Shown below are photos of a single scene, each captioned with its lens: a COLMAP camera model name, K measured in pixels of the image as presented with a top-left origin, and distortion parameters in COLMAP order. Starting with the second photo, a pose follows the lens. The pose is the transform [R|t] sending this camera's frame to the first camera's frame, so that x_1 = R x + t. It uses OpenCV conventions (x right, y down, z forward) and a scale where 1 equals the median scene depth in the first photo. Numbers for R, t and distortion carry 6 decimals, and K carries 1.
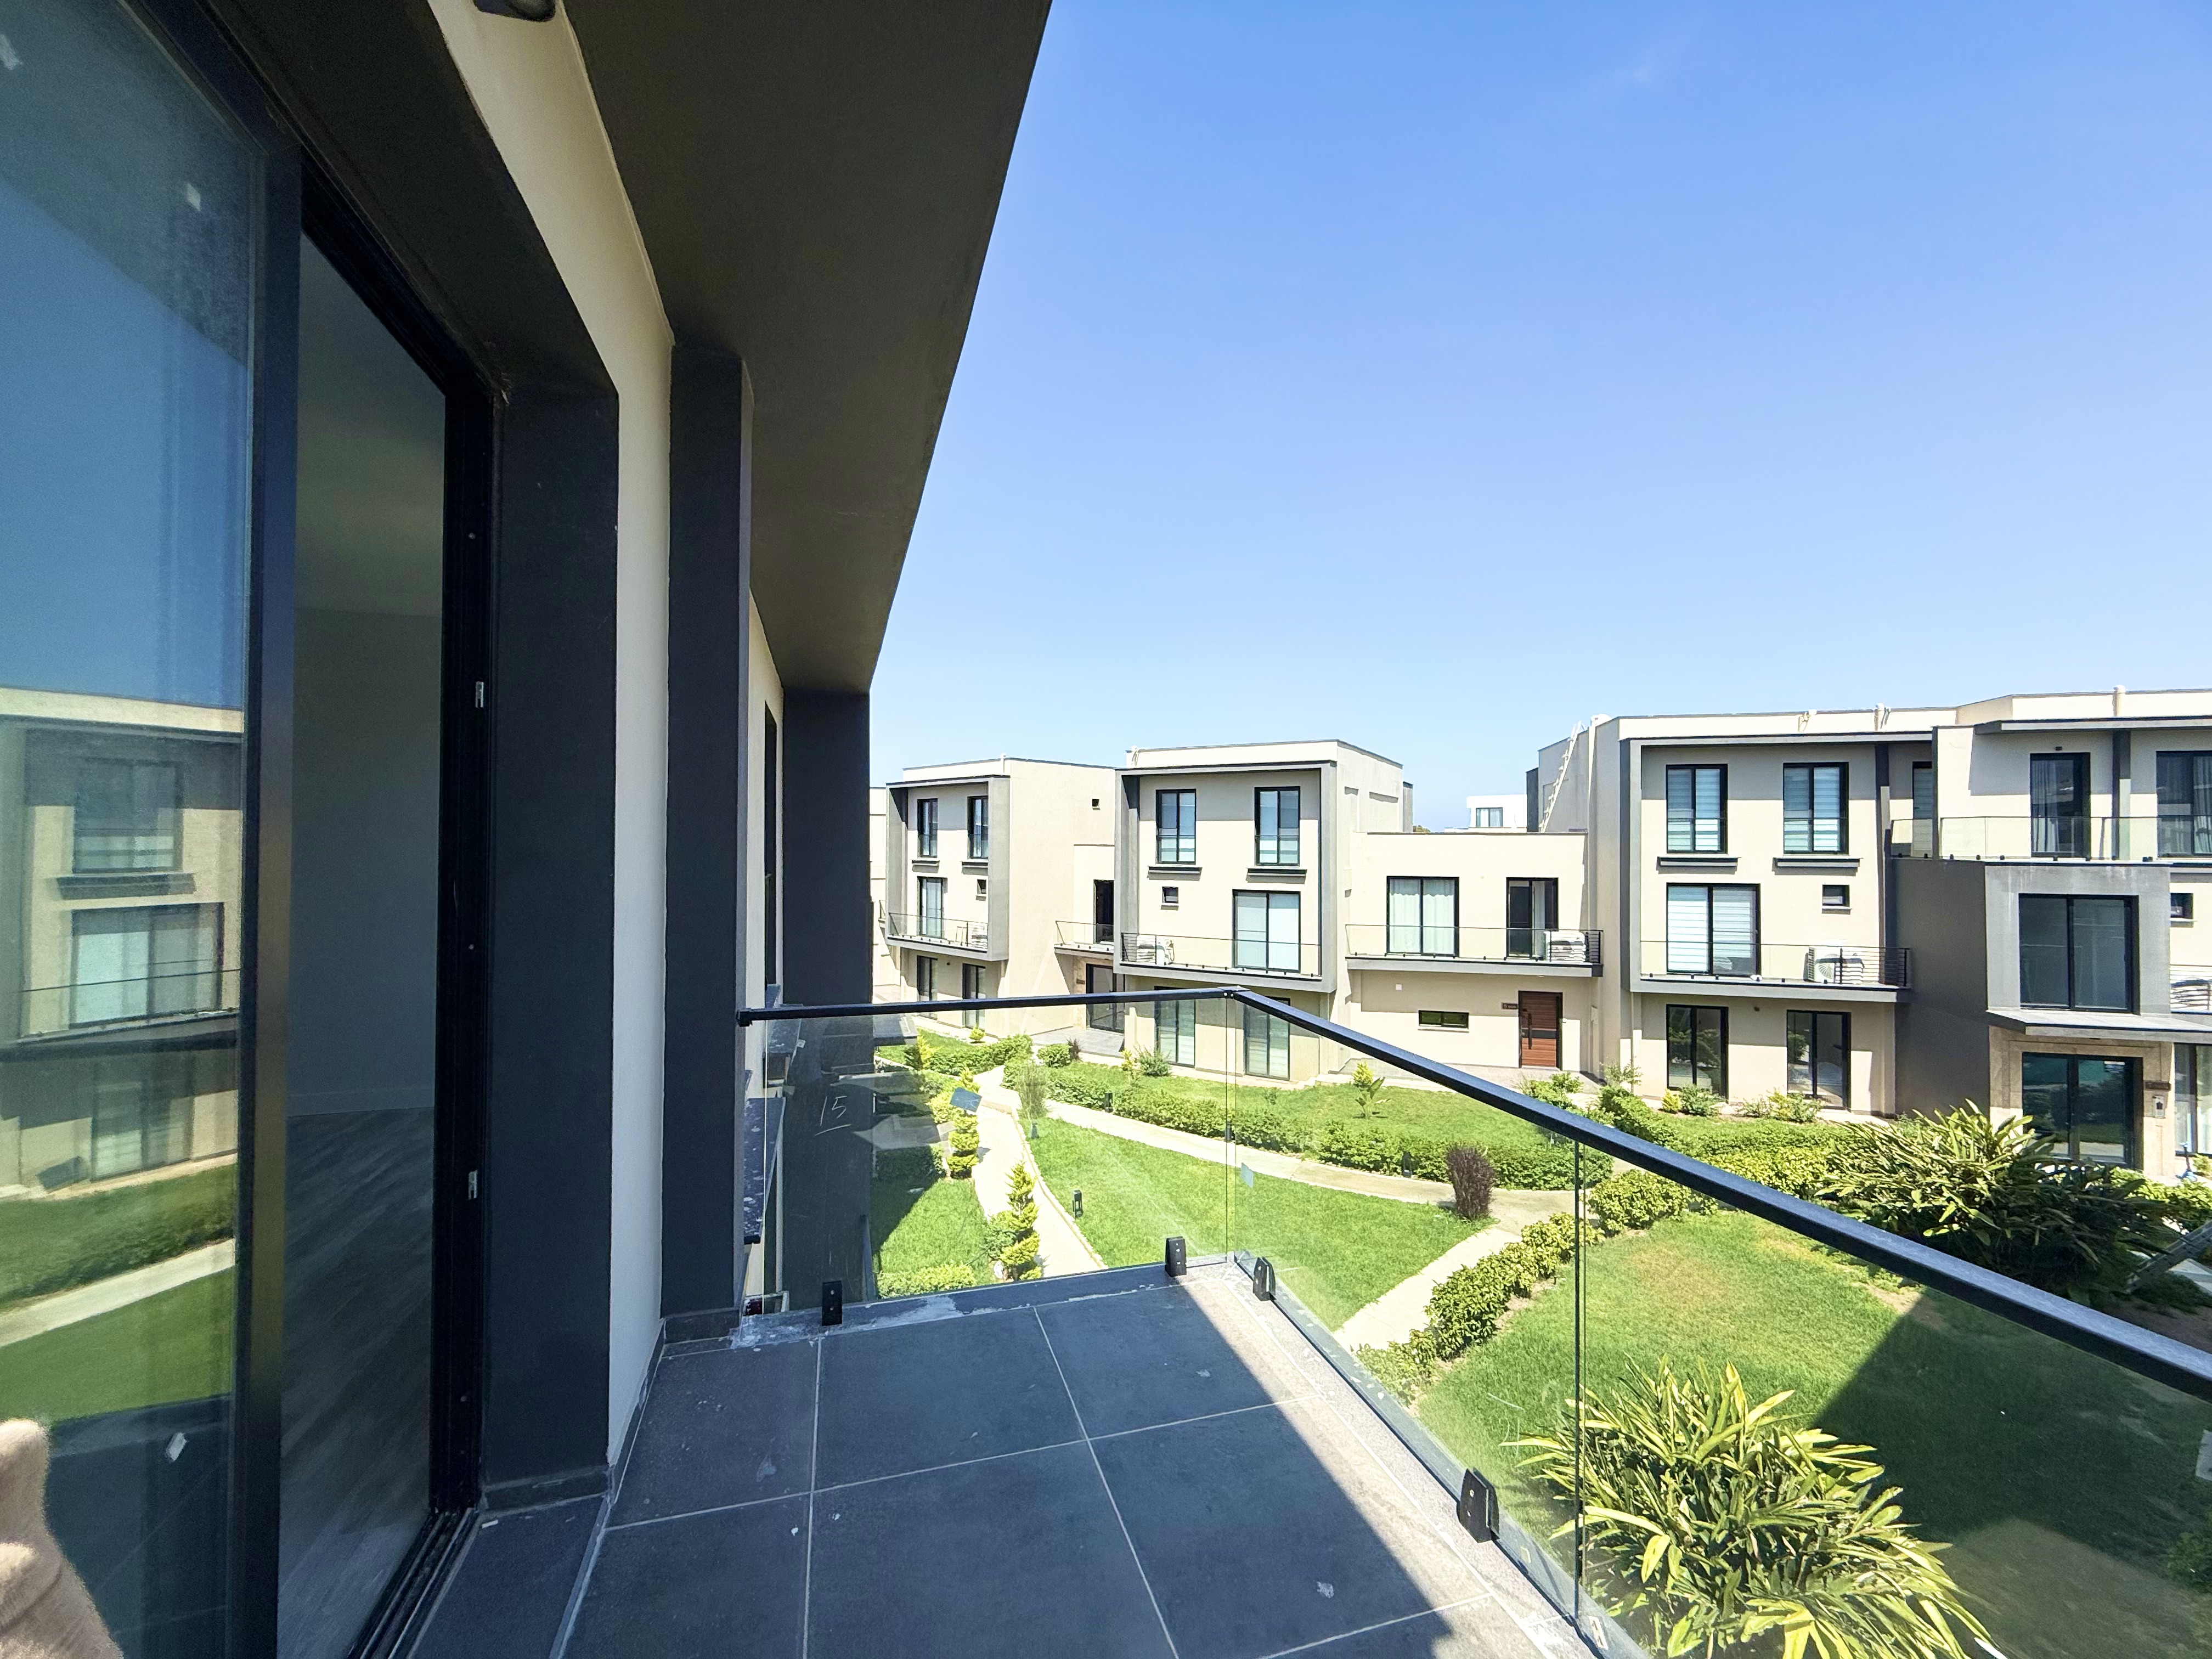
lens RADIAL K [[882.0, 0, 1101.0], [0, 882.0, 830.1], [0, 0, 1]] dist [0.000334, 0.000174]
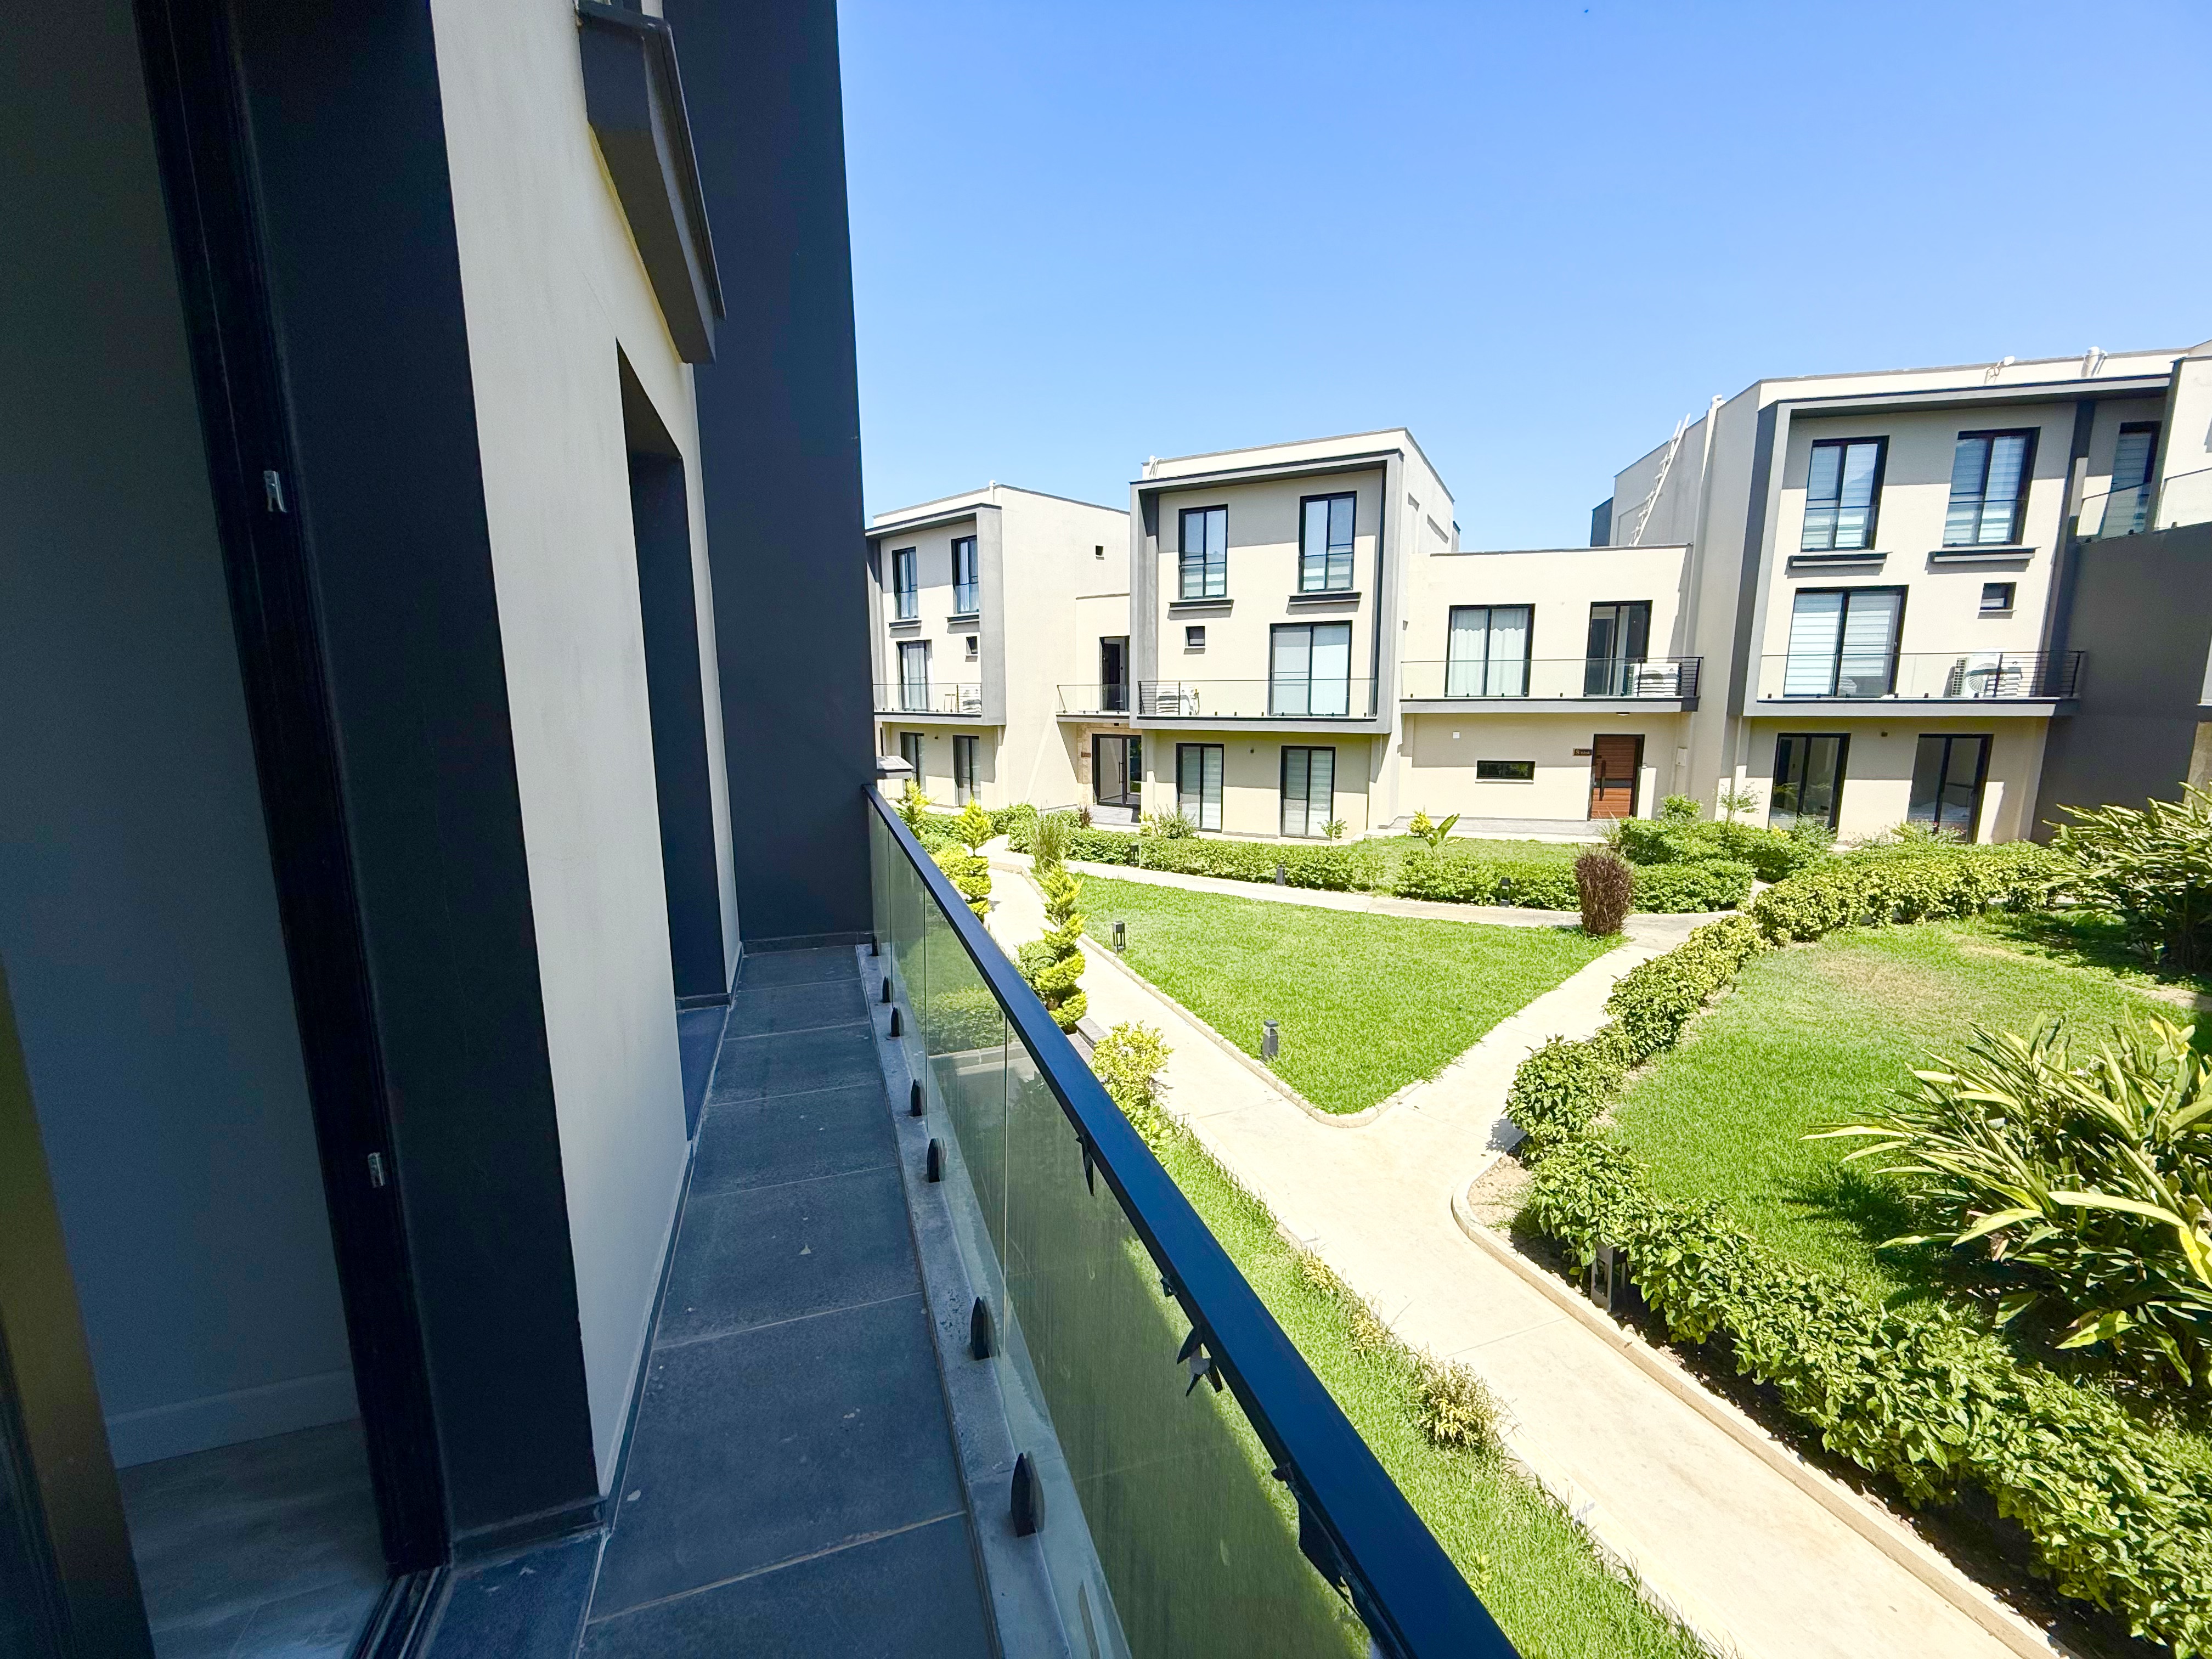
lens RADIAL K [[882.0, 0, 1101.0], [0, 882.0, 830.1], [0, 0, 1]] dist [0.000334, 0.000174]
pose [[0.999540, -0.015580, 0.026026, -0.041729], [0.010862, 0.984954, 0.172476, 0.119563], [-0.028321, -0.172114, 0.984670, 0.133789]]
